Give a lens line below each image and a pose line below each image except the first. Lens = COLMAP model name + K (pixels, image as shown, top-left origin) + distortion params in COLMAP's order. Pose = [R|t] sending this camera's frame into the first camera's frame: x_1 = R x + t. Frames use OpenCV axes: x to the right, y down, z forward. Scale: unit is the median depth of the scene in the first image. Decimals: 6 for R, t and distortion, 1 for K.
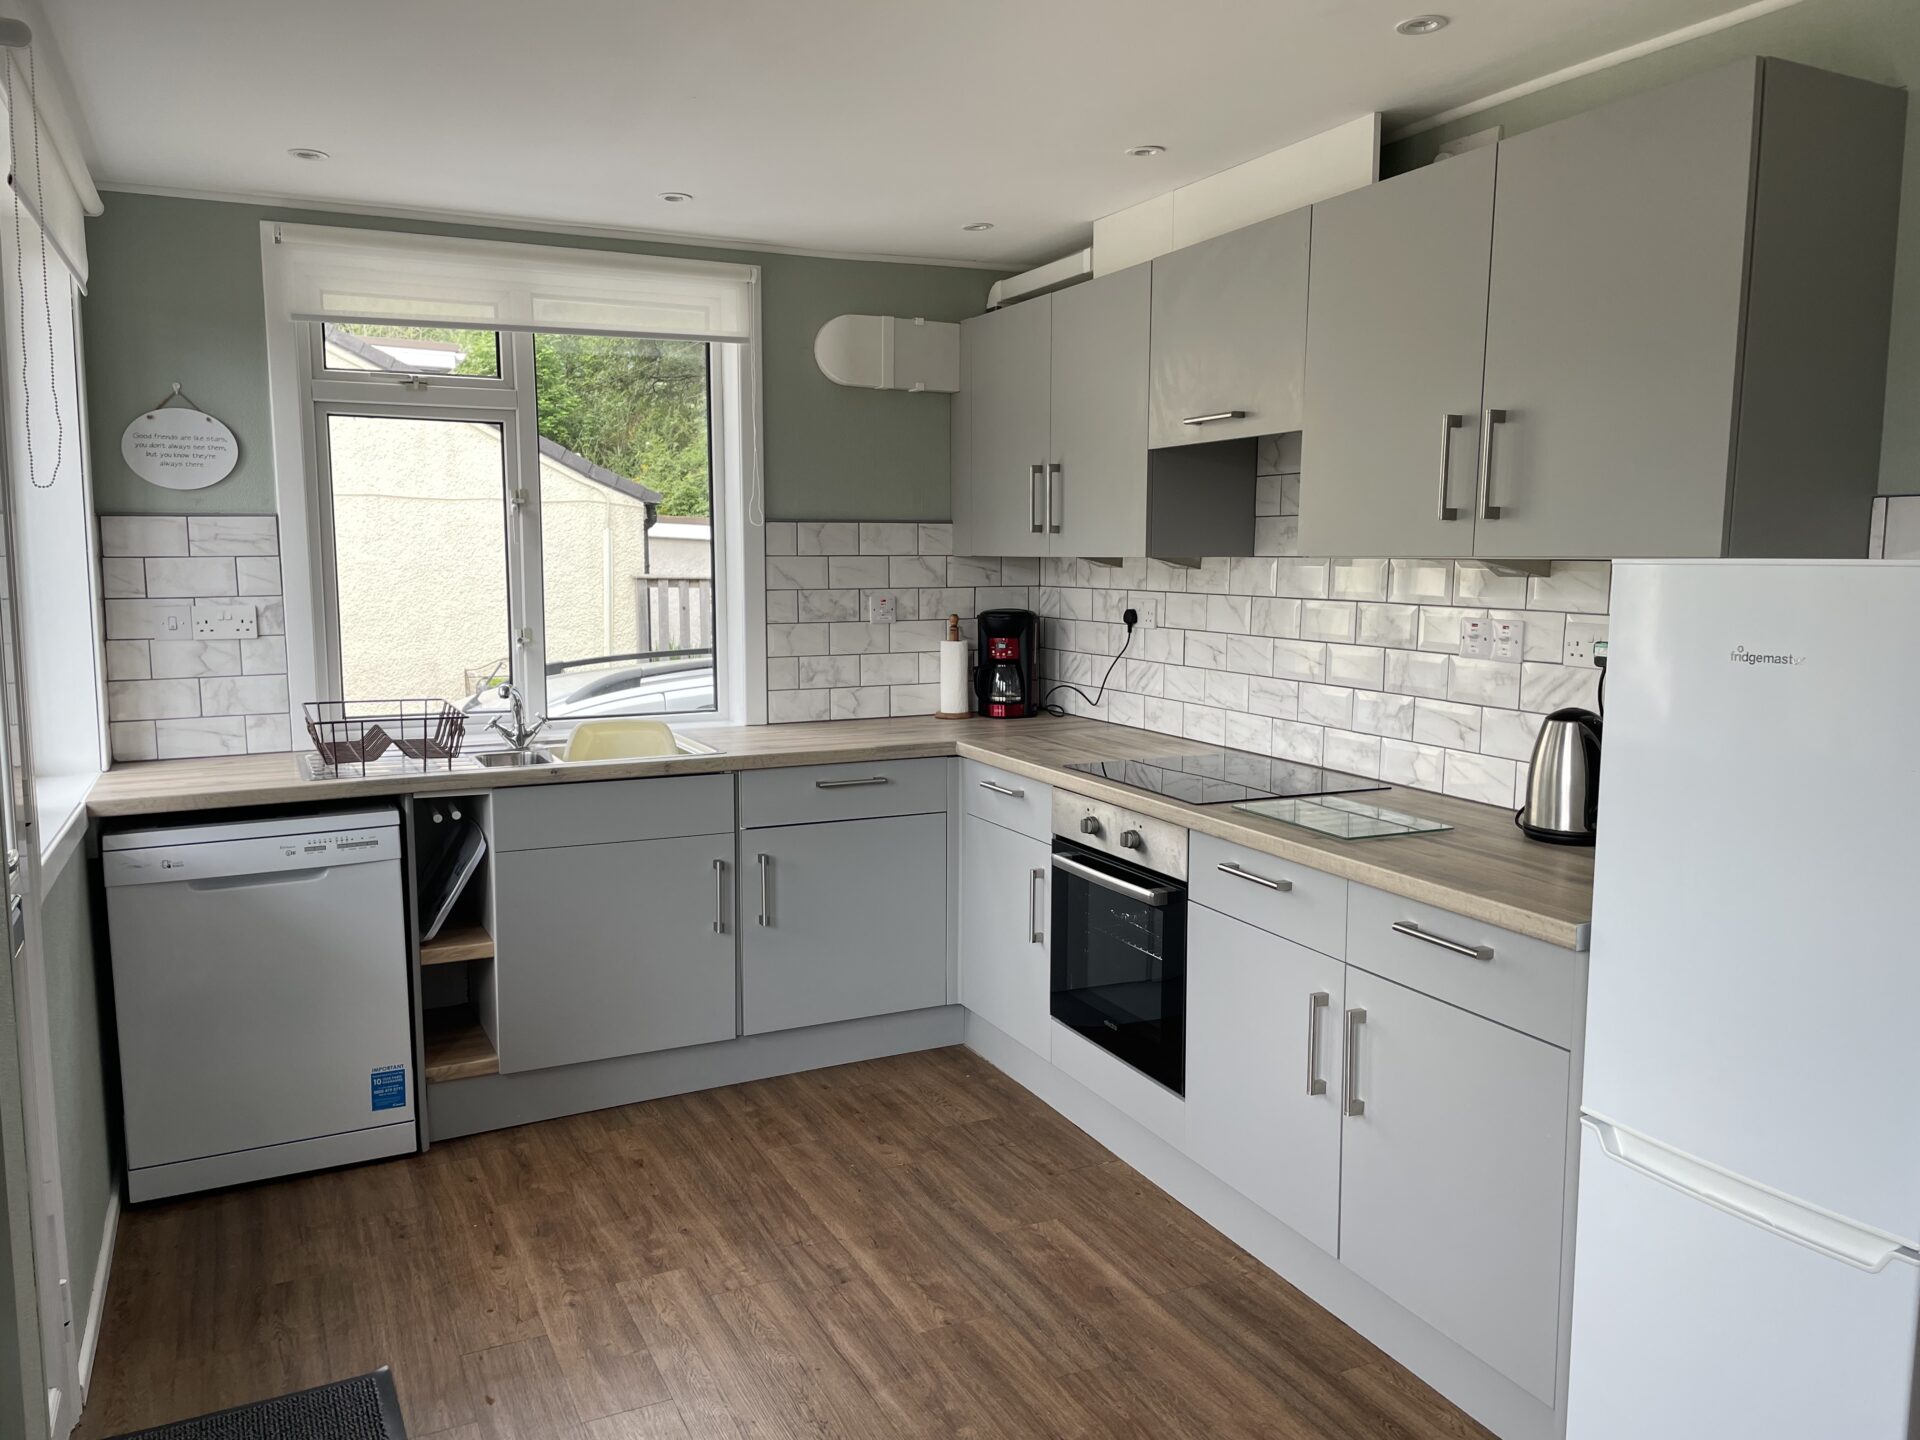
lens RADIAL K [[1394.7, 0, 960.0], [0, 1394.7, 720.0], [0, 0, 1]] dist [0.001486, 0.000590]
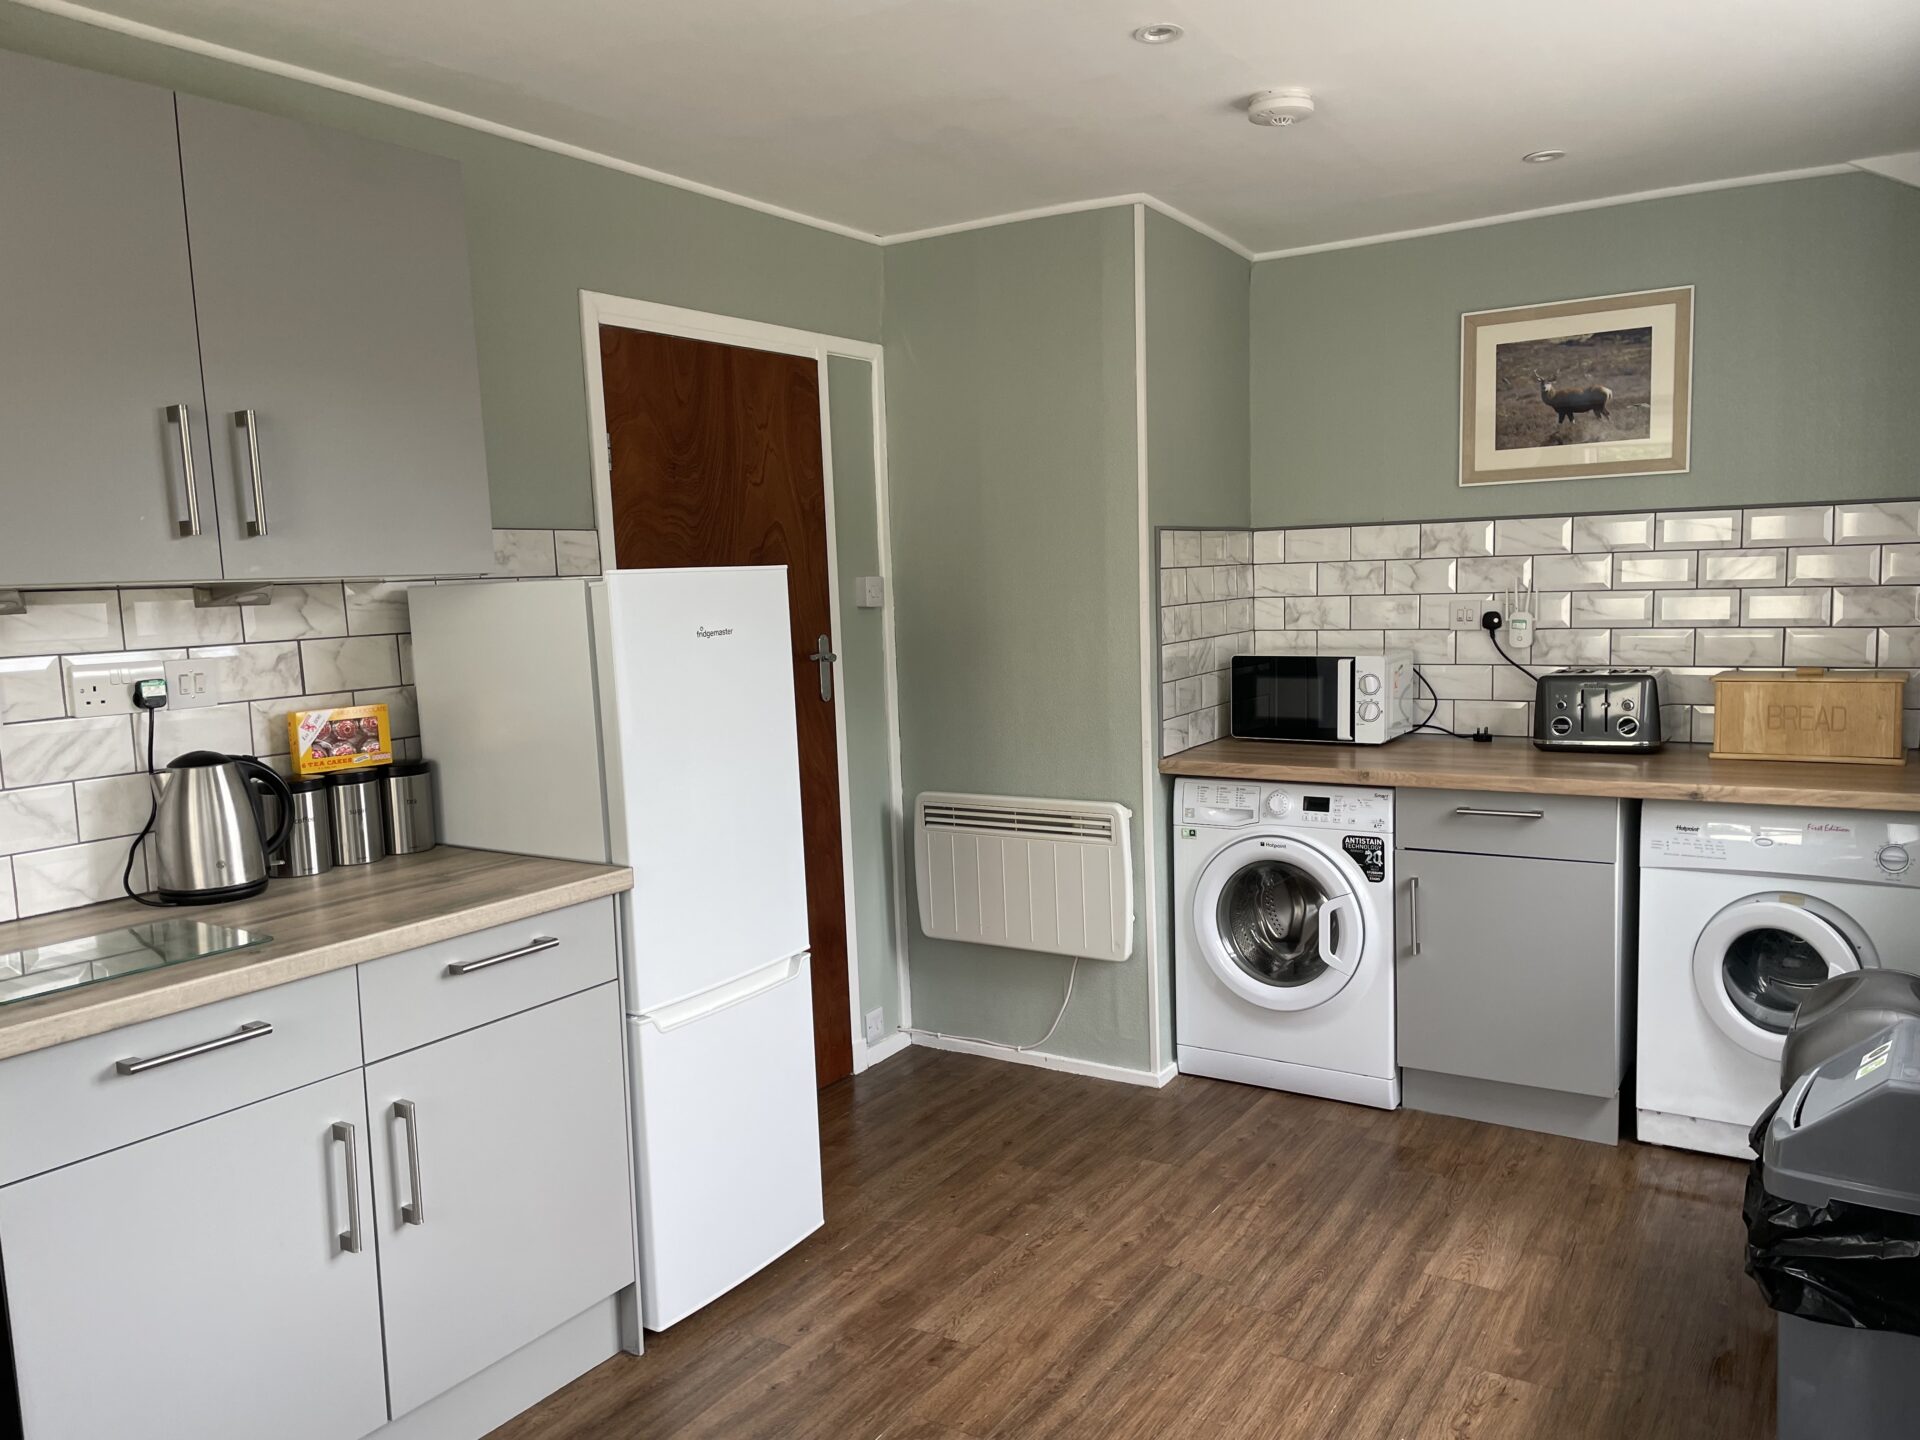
lens RADIAL K [[1435.4, 0, 960.0], [0, 1435.4, 720.0], [0, 0, 1]] dist [0.002020, 0.000337]
pose [[-0.504509, -0.070848, 0.860495, -0.625968], [0.136798, 0.977480, 0.160685, -0.114148], [-0.852500, 0.198781, -0.483456, 1.063317]]
